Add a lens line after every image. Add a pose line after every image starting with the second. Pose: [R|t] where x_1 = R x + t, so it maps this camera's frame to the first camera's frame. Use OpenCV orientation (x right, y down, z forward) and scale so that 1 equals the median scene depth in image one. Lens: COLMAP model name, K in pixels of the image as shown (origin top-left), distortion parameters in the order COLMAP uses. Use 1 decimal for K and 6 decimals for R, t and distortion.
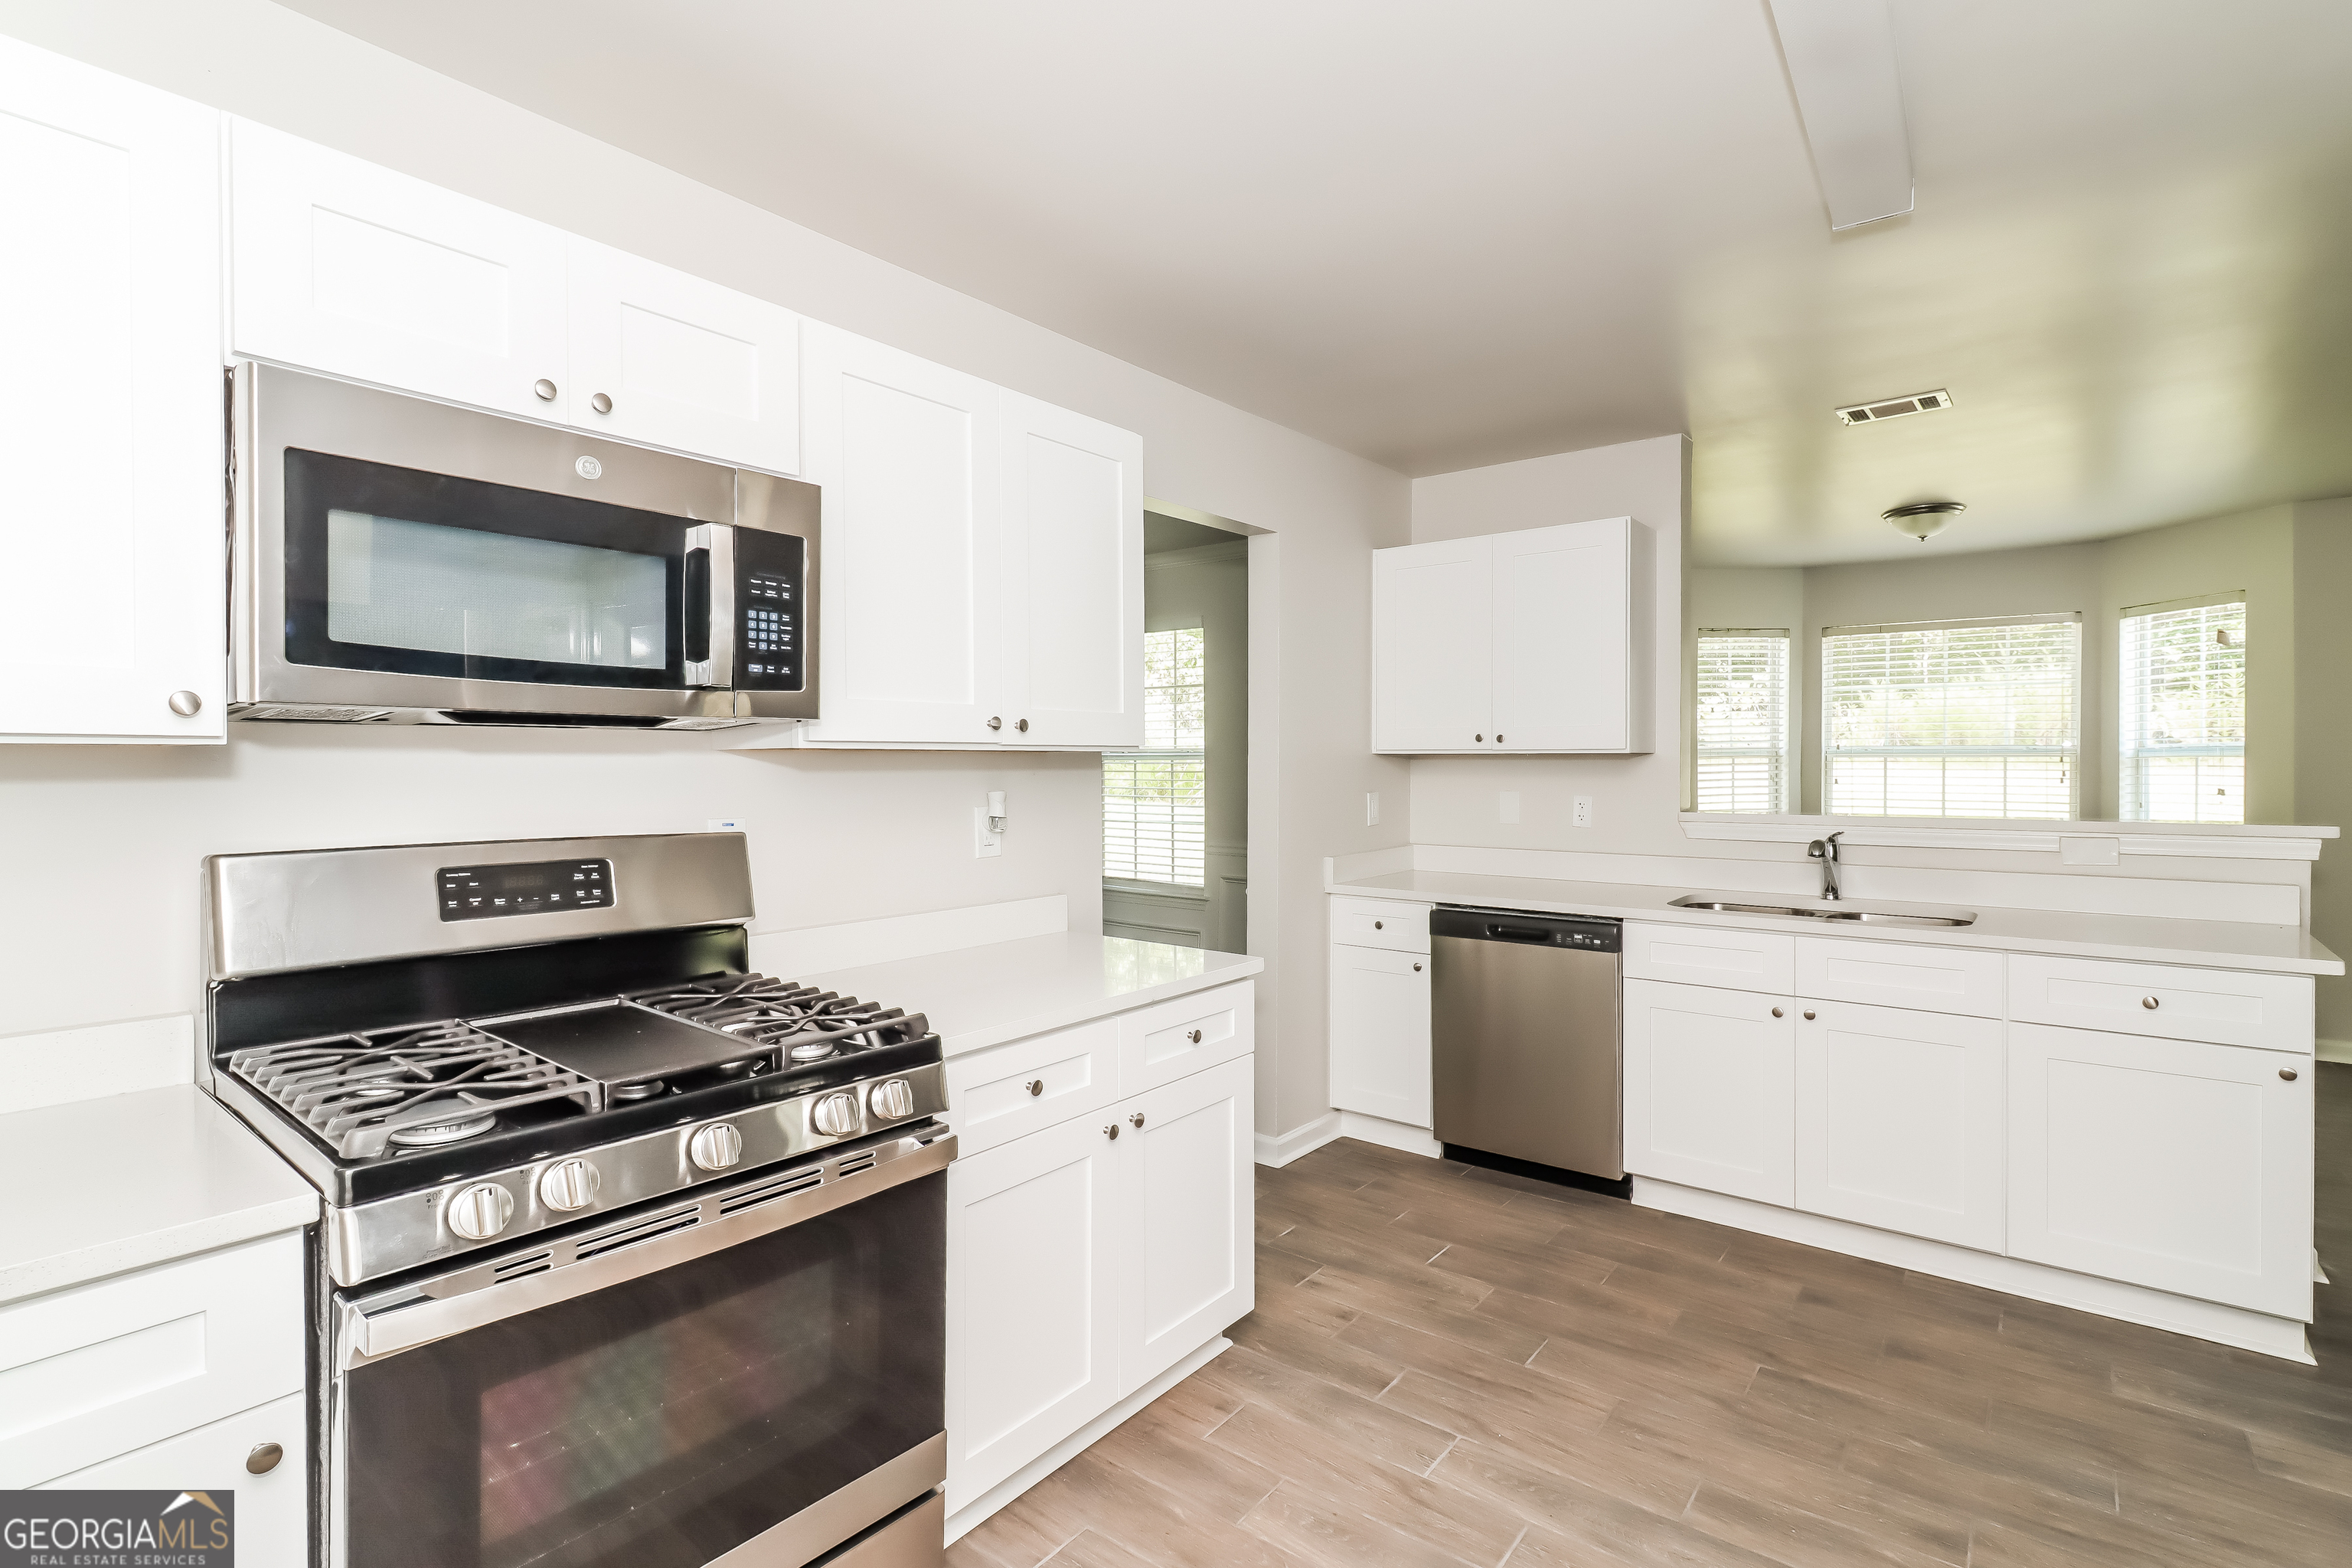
lens RADIAL K [[1117.9, 0, 1176.0], [0, 1117.9, 784.0], [0, 0, 1]] dist [-0.010783, 0.000547]
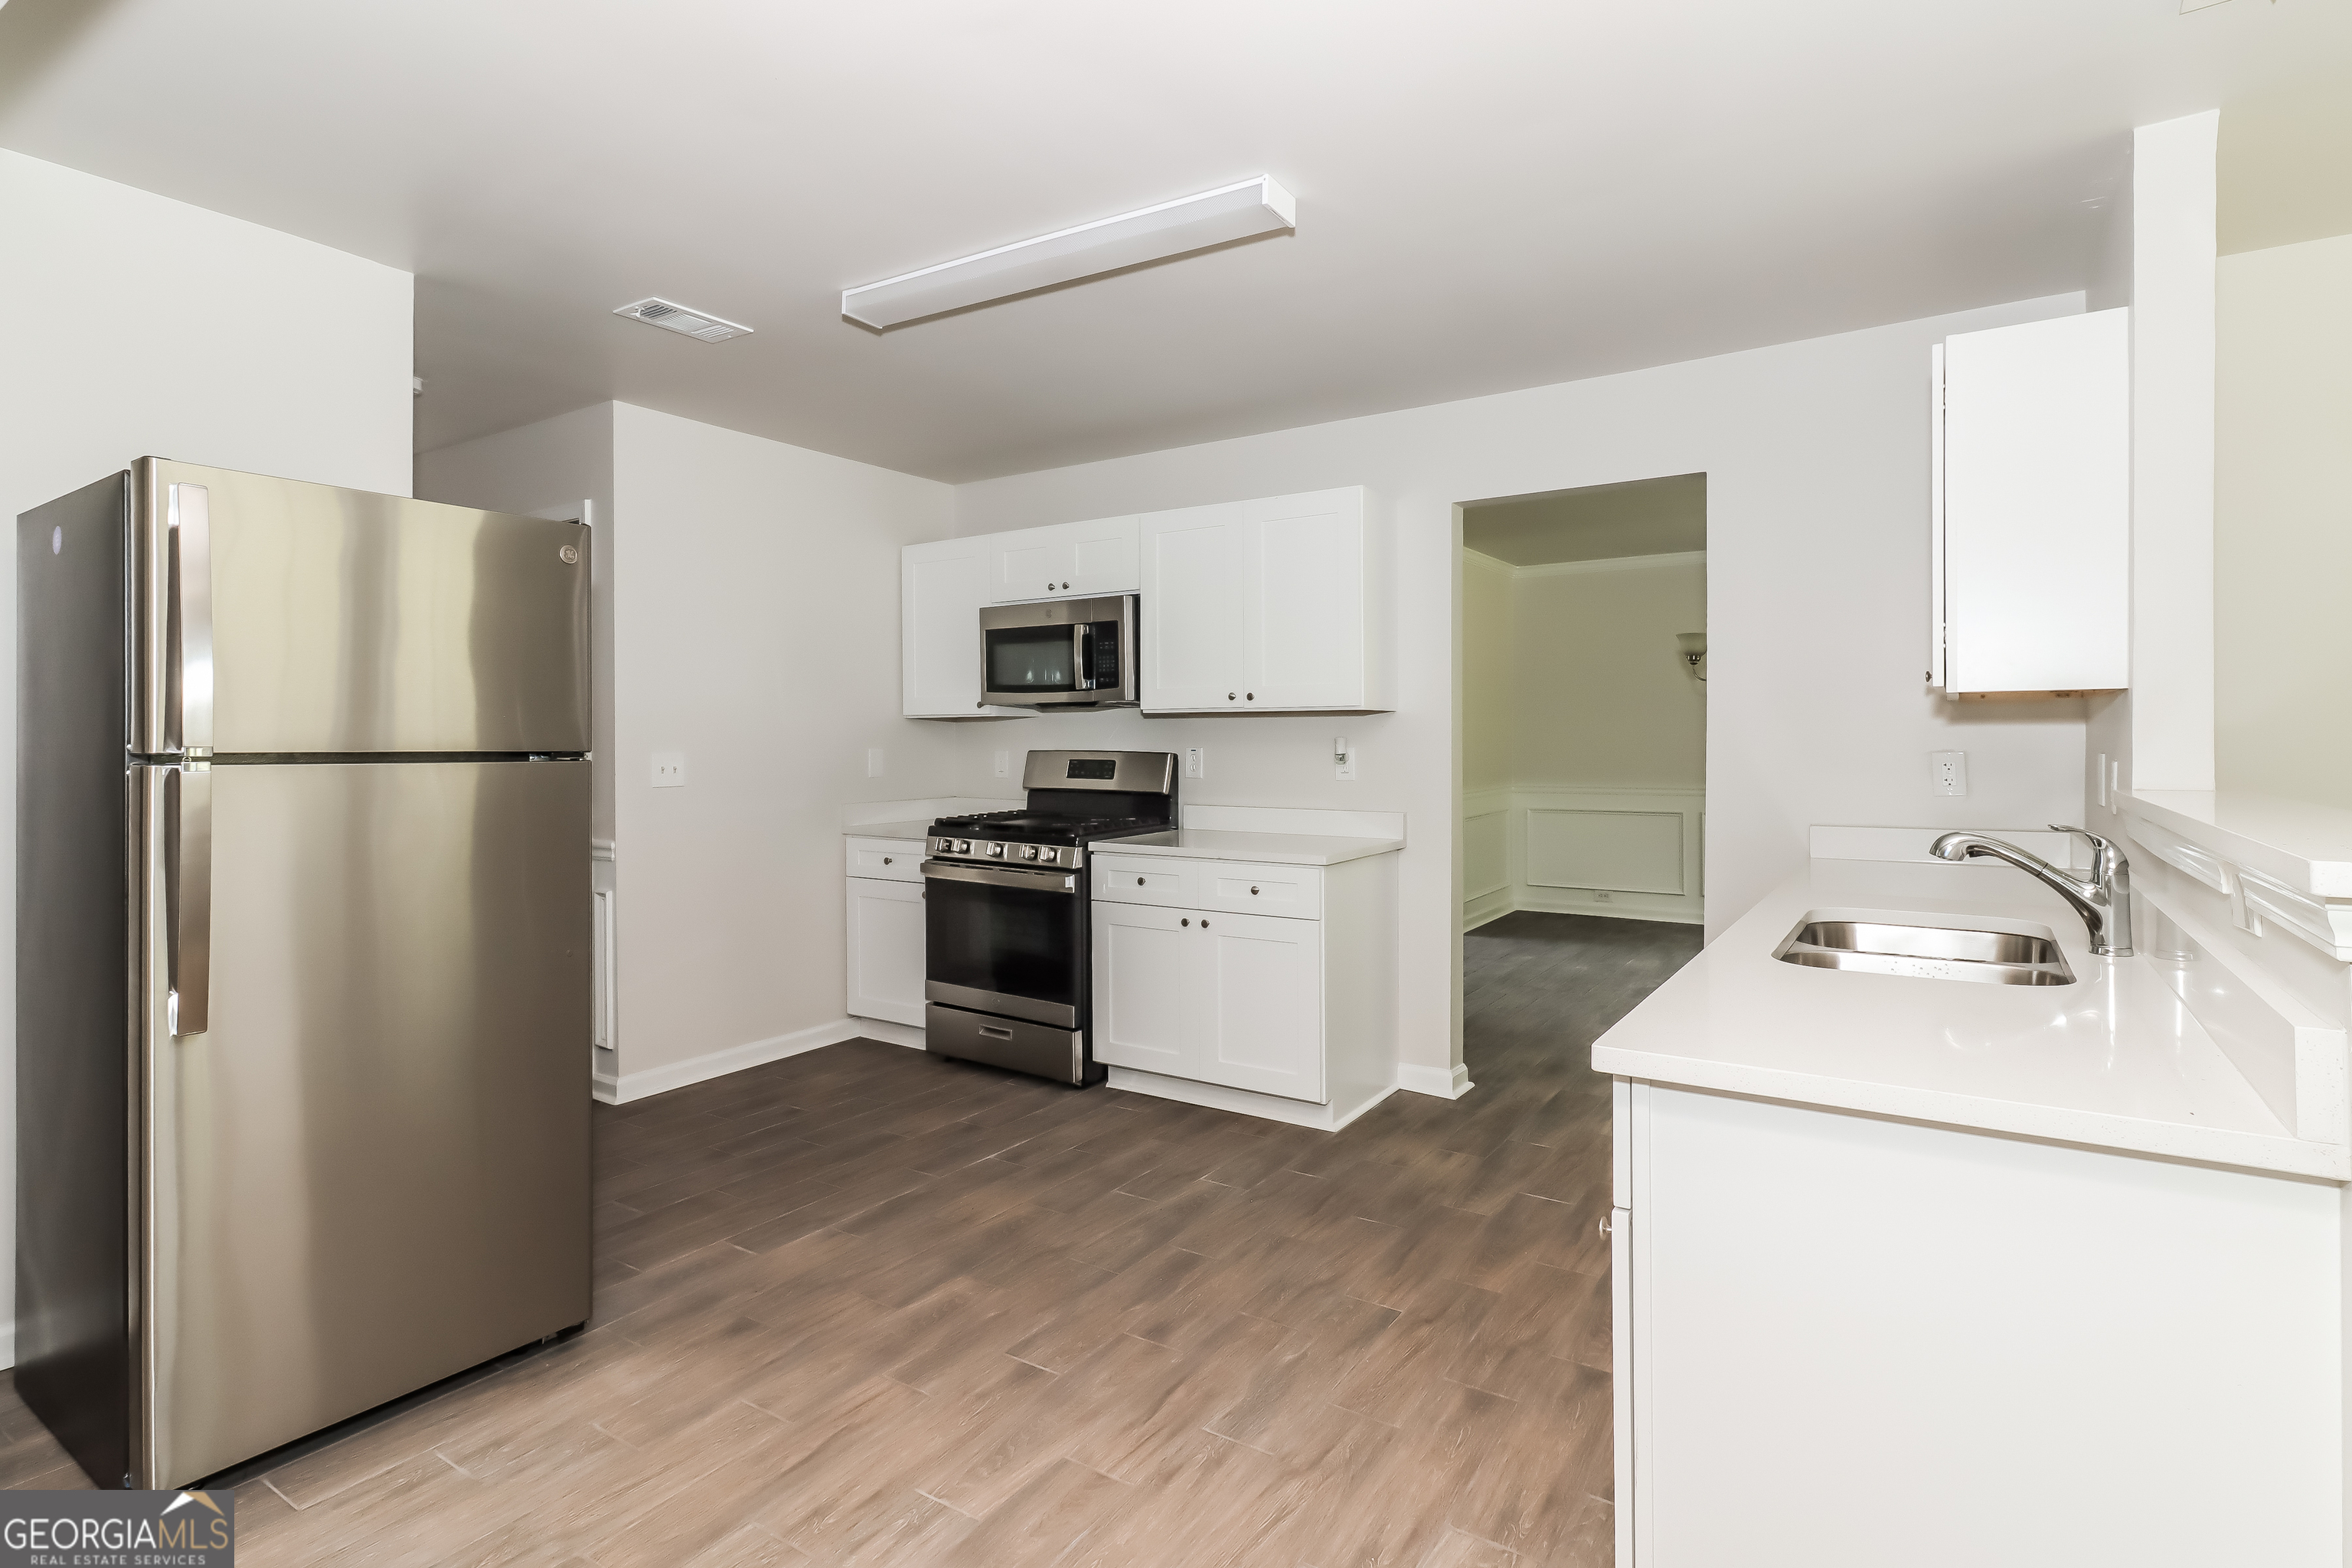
lens RADIAL K [[1176.1, 0, 1175.8], [0, 1176.1, 726.0], [0, 0, 1]] dist [0.000985, -0.000005]
pose [[0.084430, -0.002703, -0.996426, 1.848220], [-0.014951, 0.999880, -0.003979, 0.001513], [0.996317, 0.015233, 0.084380, 0.821755]]
